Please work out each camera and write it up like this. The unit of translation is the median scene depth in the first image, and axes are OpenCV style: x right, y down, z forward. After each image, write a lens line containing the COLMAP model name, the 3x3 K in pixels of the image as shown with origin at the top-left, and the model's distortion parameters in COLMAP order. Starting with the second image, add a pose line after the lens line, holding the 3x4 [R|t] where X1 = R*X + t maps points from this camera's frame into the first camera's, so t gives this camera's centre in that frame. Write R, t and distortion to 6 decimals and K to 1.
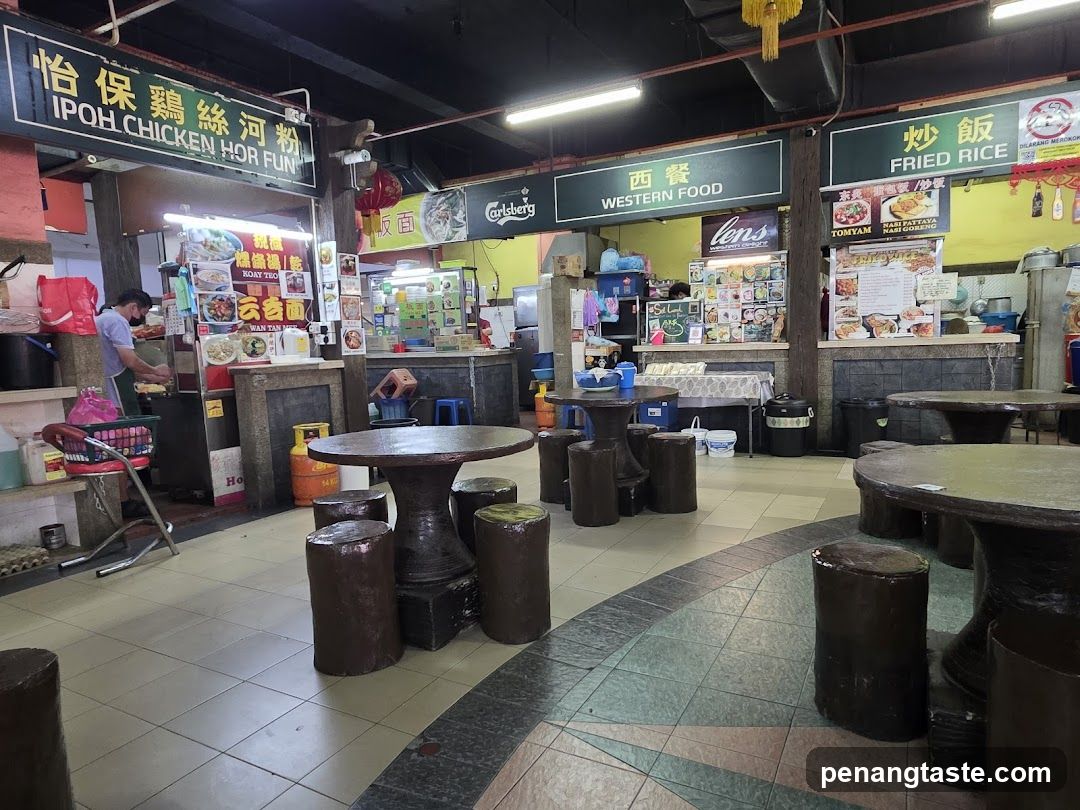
lens RADIAL K [[671.4, 0, 546.0], [0, 671.4, 414.7], [0, 0, 1]] dist [-0.004109, -0.002329]
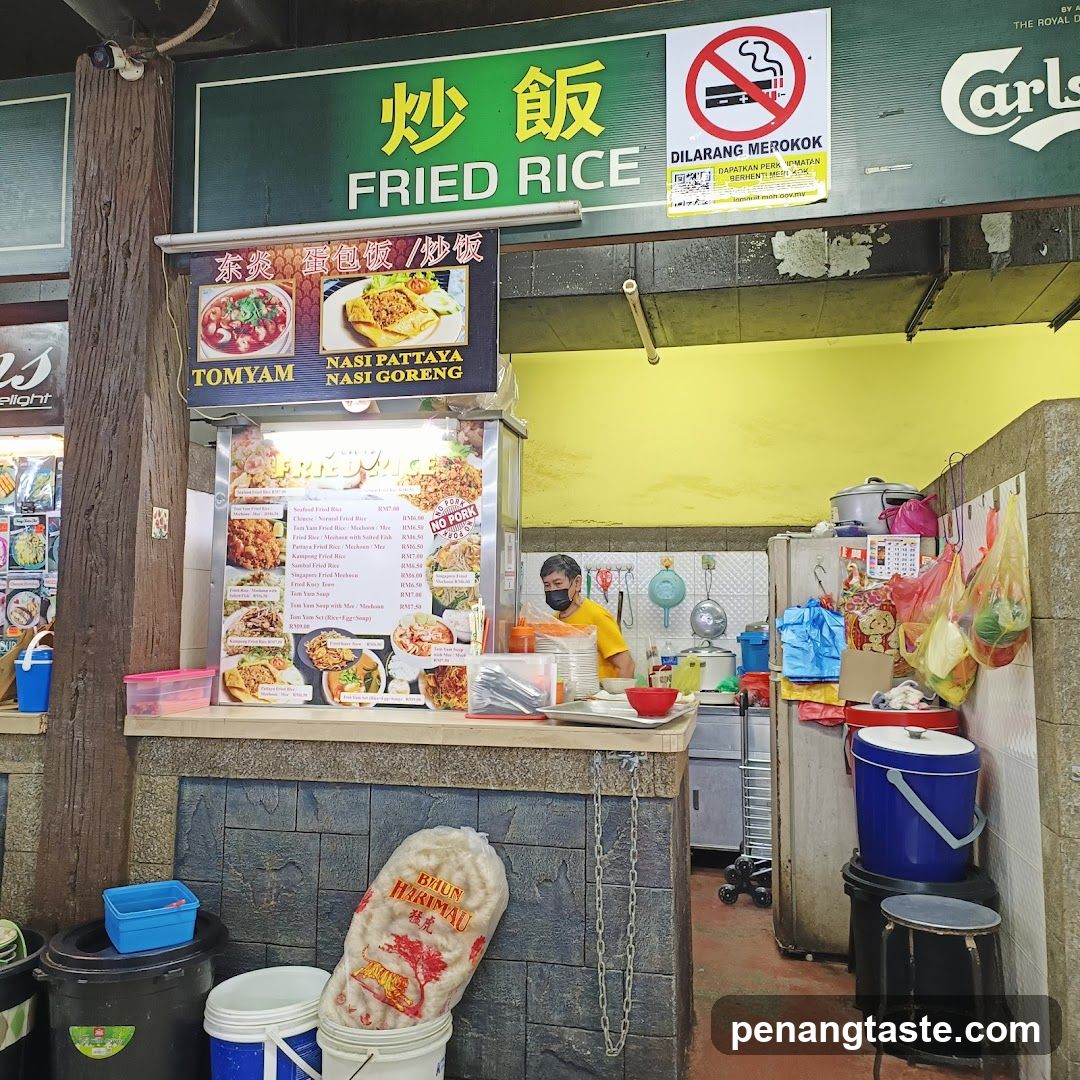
lens RADIAL K [[949.0, 0, 540.0], [0, 949.0, 540.0], [0, 0, 1]] dist [0.045569, 0.001807]
pose [[0.956104, 0.072824, 0.283833, 0.482432], [-0.013778, 0.978727, -0.204702, -0.105825], [-0.292703, 0.191806, 0.936769, 0.559498]]
